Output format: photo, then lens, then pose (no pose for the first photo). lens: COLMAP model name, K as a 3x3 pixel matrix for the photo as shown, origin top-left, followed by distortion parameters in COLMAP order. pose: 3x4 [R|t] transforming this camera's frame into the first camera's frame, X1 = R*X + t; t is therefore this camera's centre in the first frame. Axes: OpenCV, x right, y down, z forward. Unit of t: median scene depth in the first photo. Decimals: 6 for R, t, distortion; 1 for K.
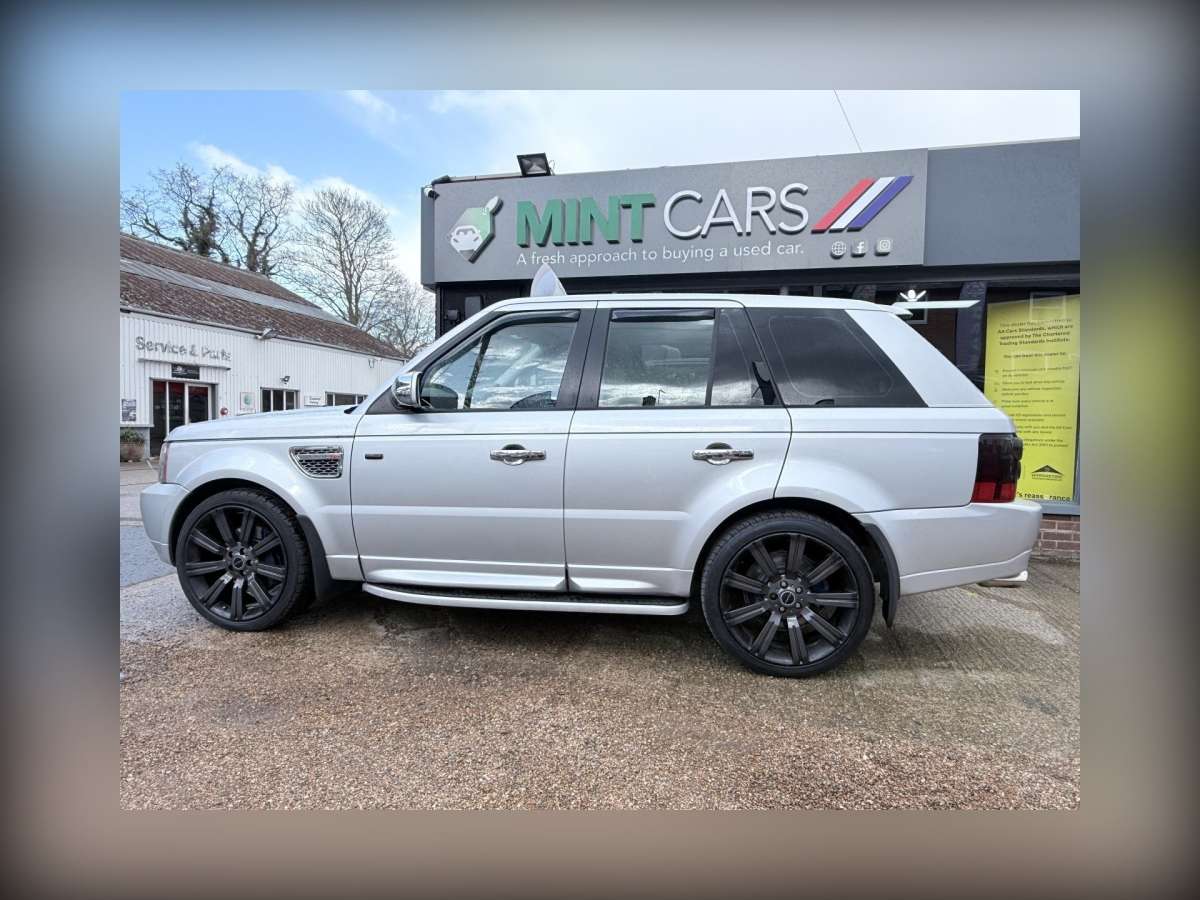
lens RADIAL K [[649.8, 0, 601.8], [0, 649.8, 458.6], [0, 0, 1]] dist [-0.001205, 0.000058]
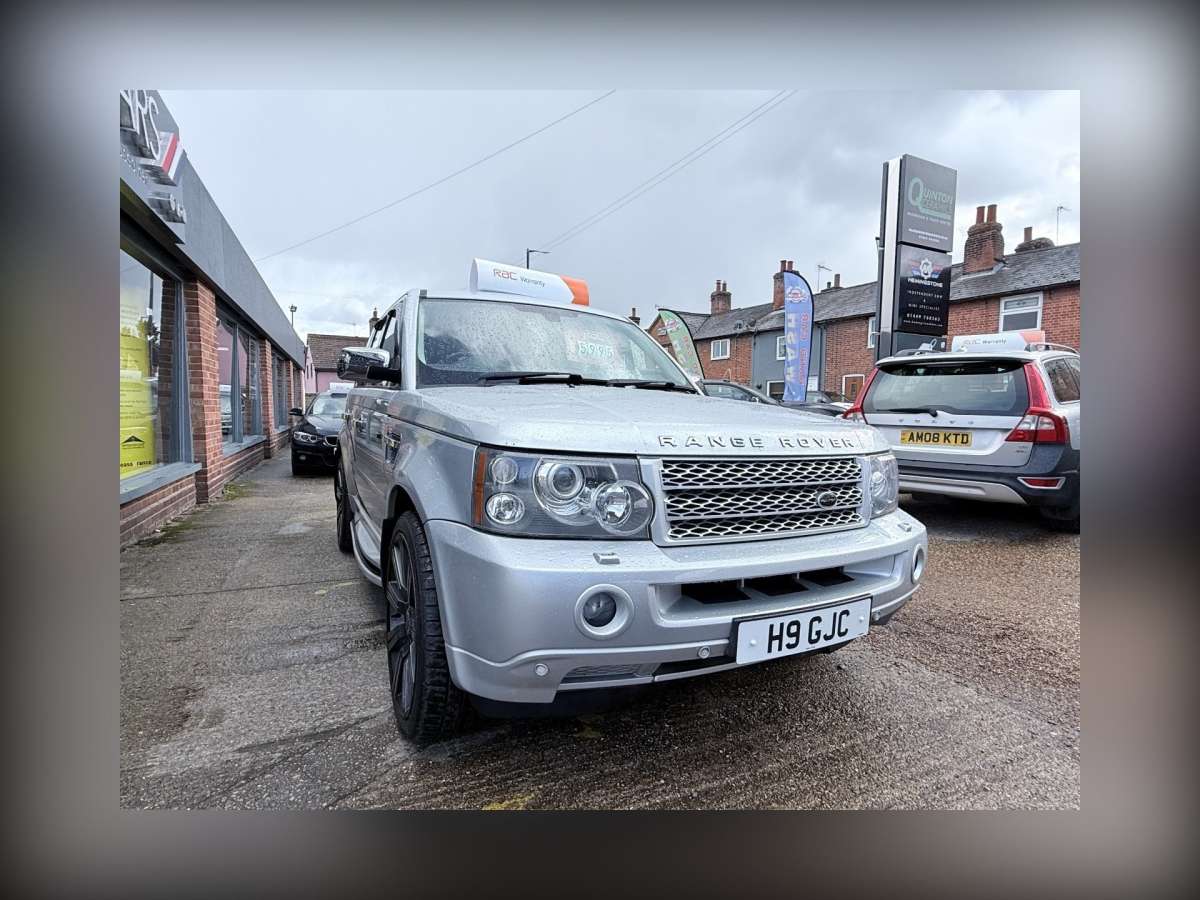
lens RADIAL K [[566.5, 0, 595.9], [0, 566.5, 447.8], [0, 0, 1]] dist [0.001893, -0.001244]
pose [[-0.606661, -0.077538, 0.791170, -0.756888], [0.027145, 0.992631, 0.118097, -0.083722], [-0.794497, 0.093121, -0.600086, 1.268858]]
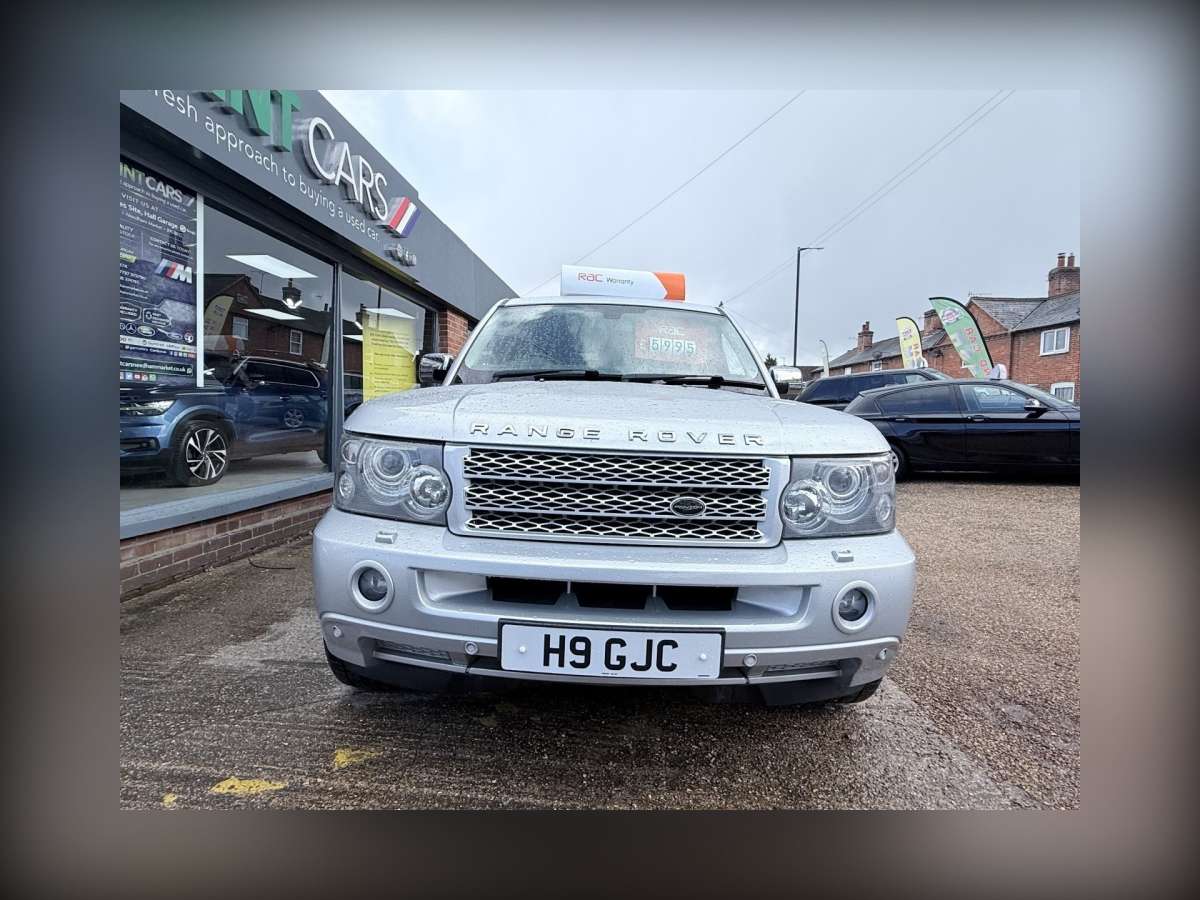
lens RADIAL K [[566.5, 0, 593.8], [0, 566.5, 449.8], [0, 0, 1]] dist [0.001893, -0.001244]
pose [[-0.150007, -0.081743, 0.985300, -0.852102], [0.042696, 0.995111, 0.089057, -0.060965], [-0.987763, 0.055427, -0.145784, 1.013962]]
